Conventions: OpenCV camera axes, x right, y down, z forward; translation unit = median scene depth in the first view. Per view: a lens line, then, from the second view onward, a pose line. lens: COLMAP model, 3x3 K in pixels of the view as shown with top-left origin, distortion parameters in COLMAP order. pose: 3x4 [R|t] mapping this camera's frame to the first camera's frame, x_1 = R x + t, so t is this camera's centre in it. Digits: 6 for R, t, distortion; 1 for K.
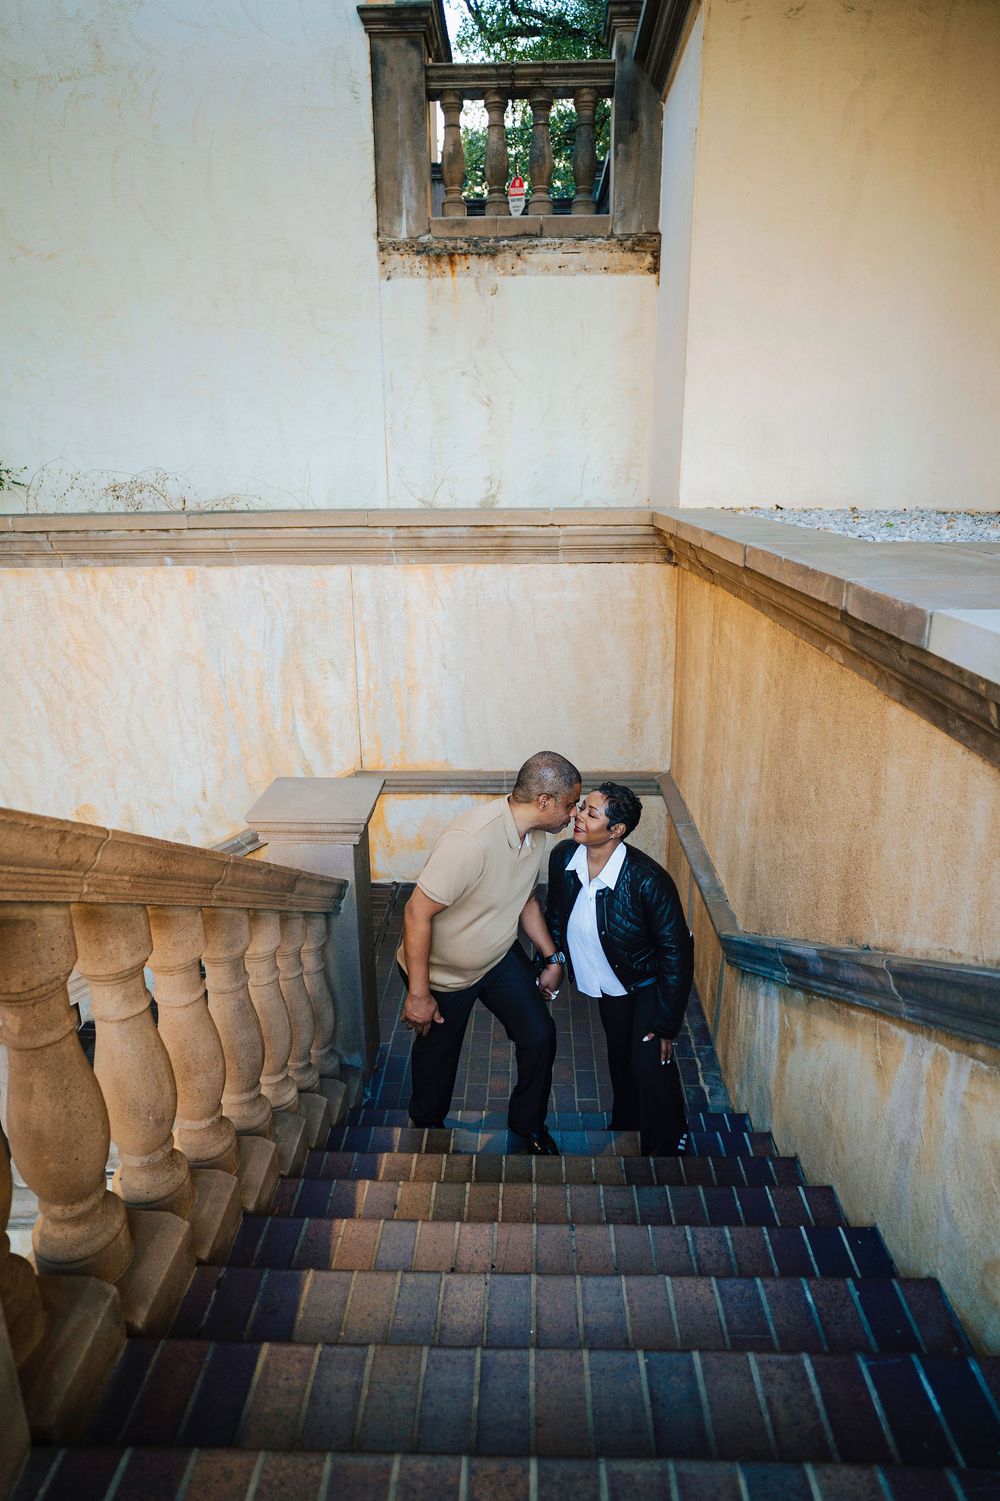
lens RADIAL K [[917.3, 0, 496.8], [0, 917.3, 749.4], [0, 0, 1]] dist [-0.062232, 0.045899]
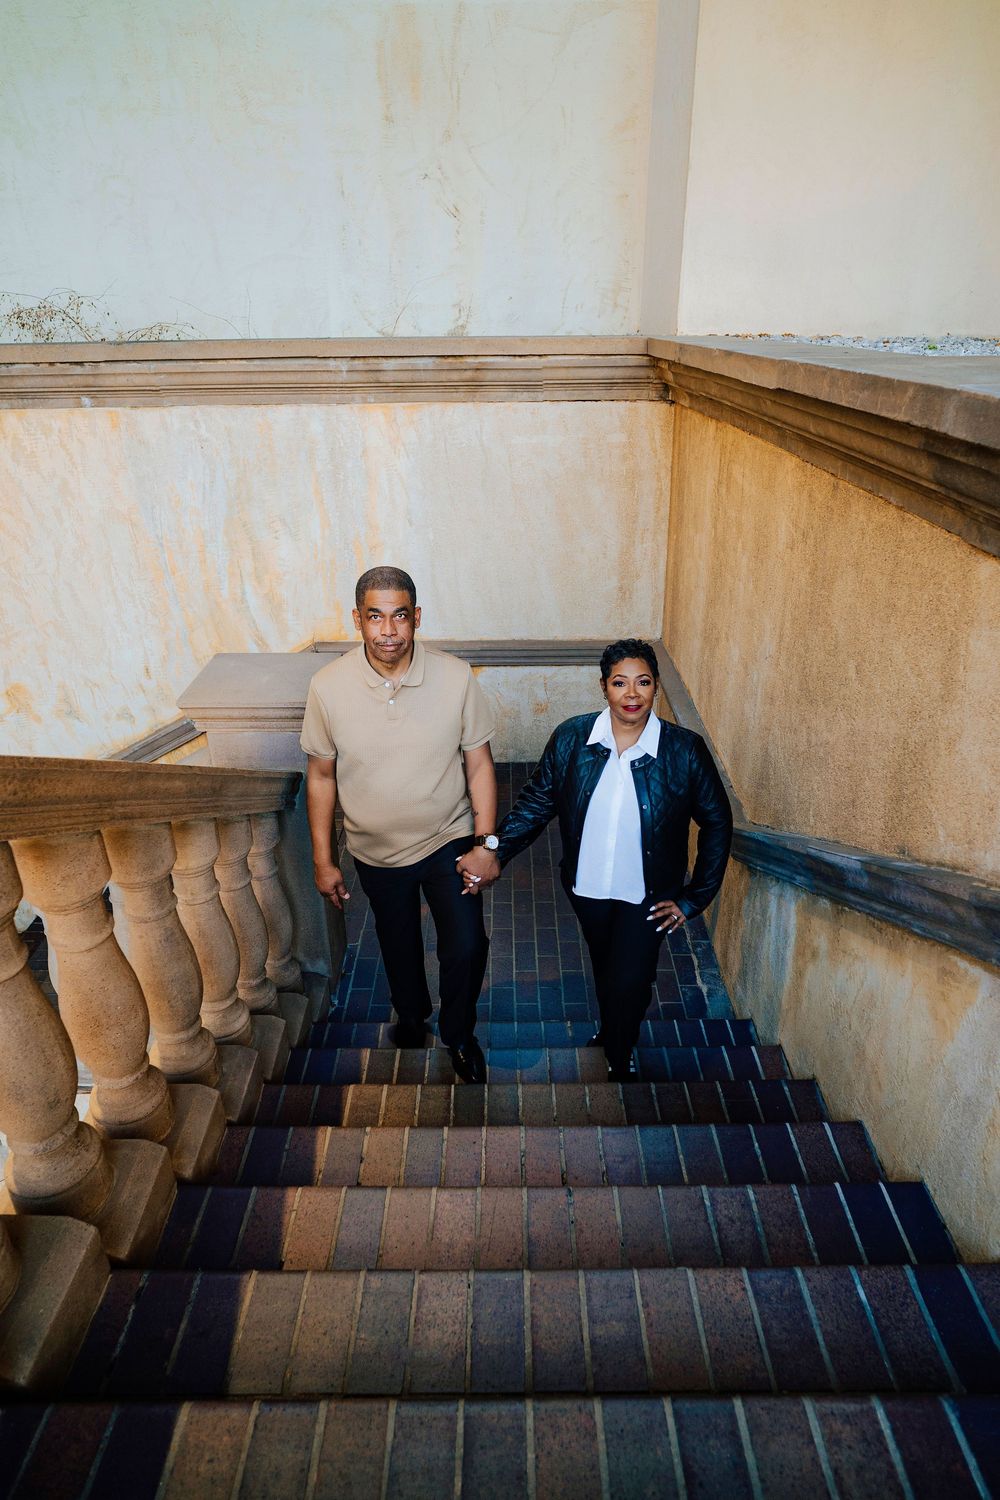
lens RADIAL K [[916.7, 0, 501.7], [0, 916.7, 747.8], [0, 0, 1]] dist [-0.062232, 0.045899]
pose [[0.999365, -0.014471, 0.032566, -0.001178], [0.009603, 0.989395, 0.144935, -0.005509], [-0.034318, -0.144530, 0.988905, 0.194955]]
